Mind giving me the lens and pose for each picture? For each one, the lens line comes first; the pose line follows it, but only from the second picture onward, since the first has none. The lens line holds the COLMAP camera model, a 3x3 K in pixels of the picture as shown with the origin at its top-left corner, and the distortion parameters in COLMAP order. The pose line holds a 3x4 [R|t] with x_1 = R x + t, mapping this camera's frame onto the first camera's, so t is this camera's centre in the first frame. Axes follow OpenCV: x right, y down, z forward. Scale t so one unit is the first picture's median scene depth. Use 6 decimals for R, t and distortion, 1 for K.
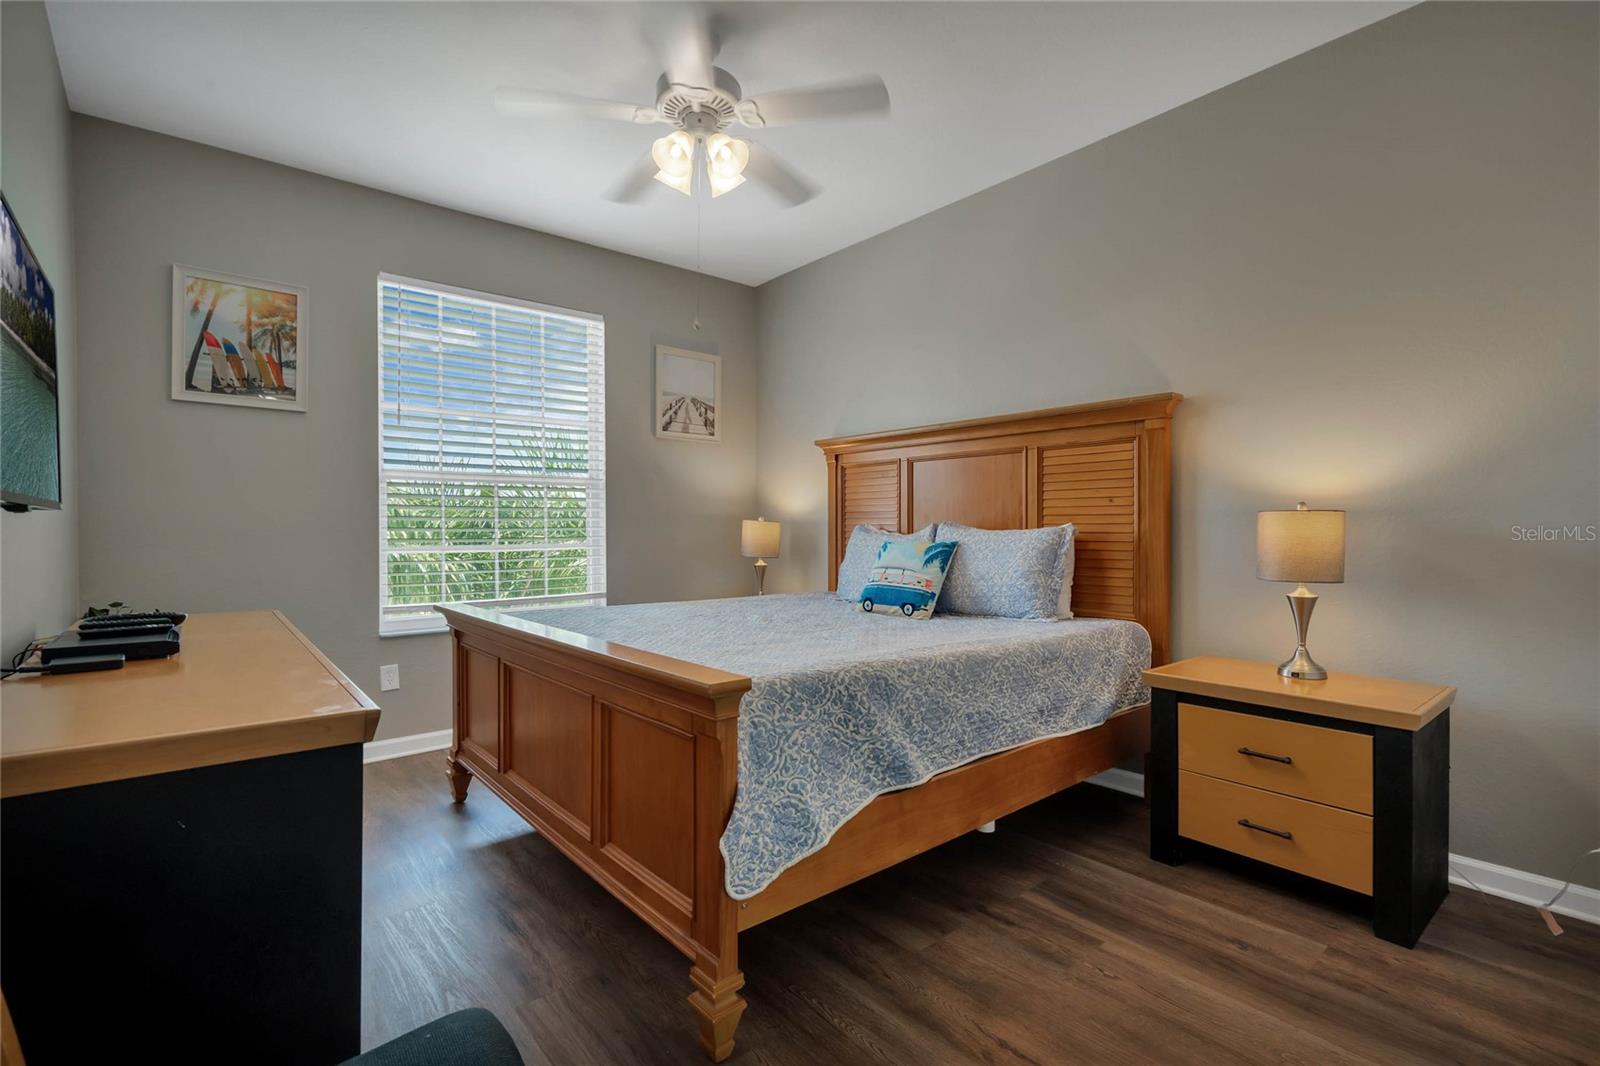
lens RADIAL K [[736.7, 0, 800.0], [0, 736.7, 533.0], [0, 0, 1]] dist [0.000451, 0.000563]
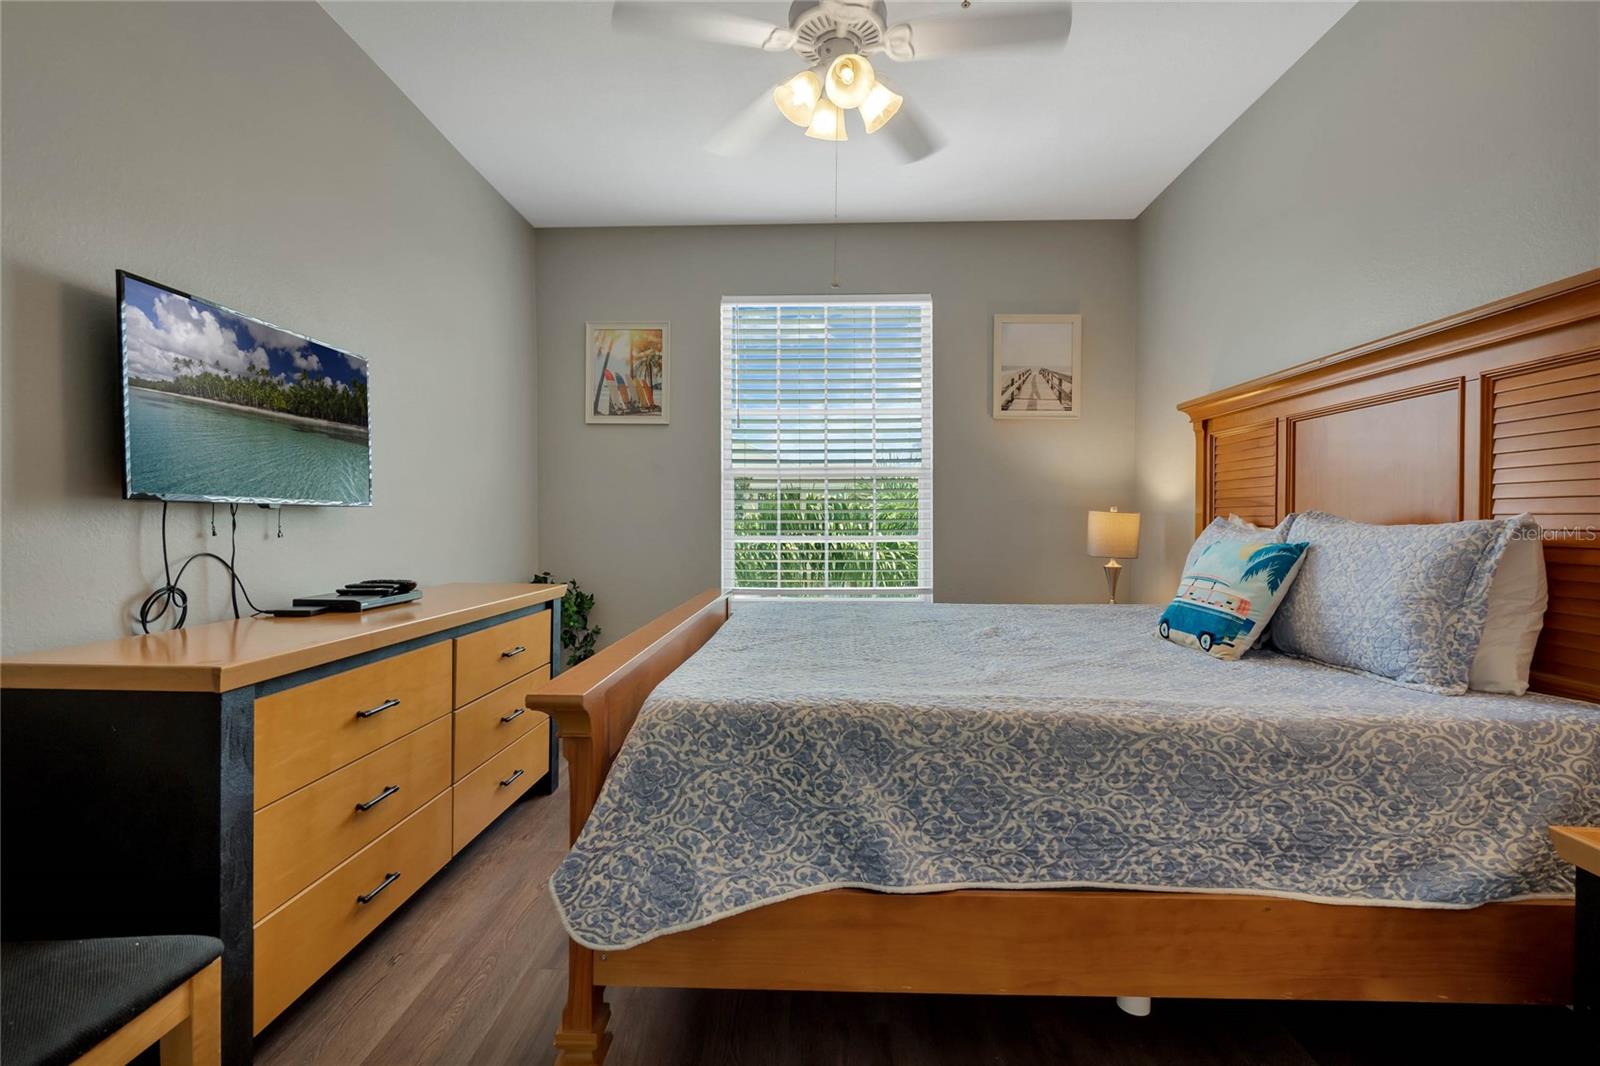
lens RADIAL K [[736.7, 0, 800.0], [0, 736.7, 533.0], [0, 0, 1]] dist [0.000451, 0.000563]
pose [[0.741038, 0.014357, -0.671309, 0.427262], [-0.007093, 0.999883, 0.013555, -0.003062], [0.671425, -0.005283, 0.741053, 0.331219]]
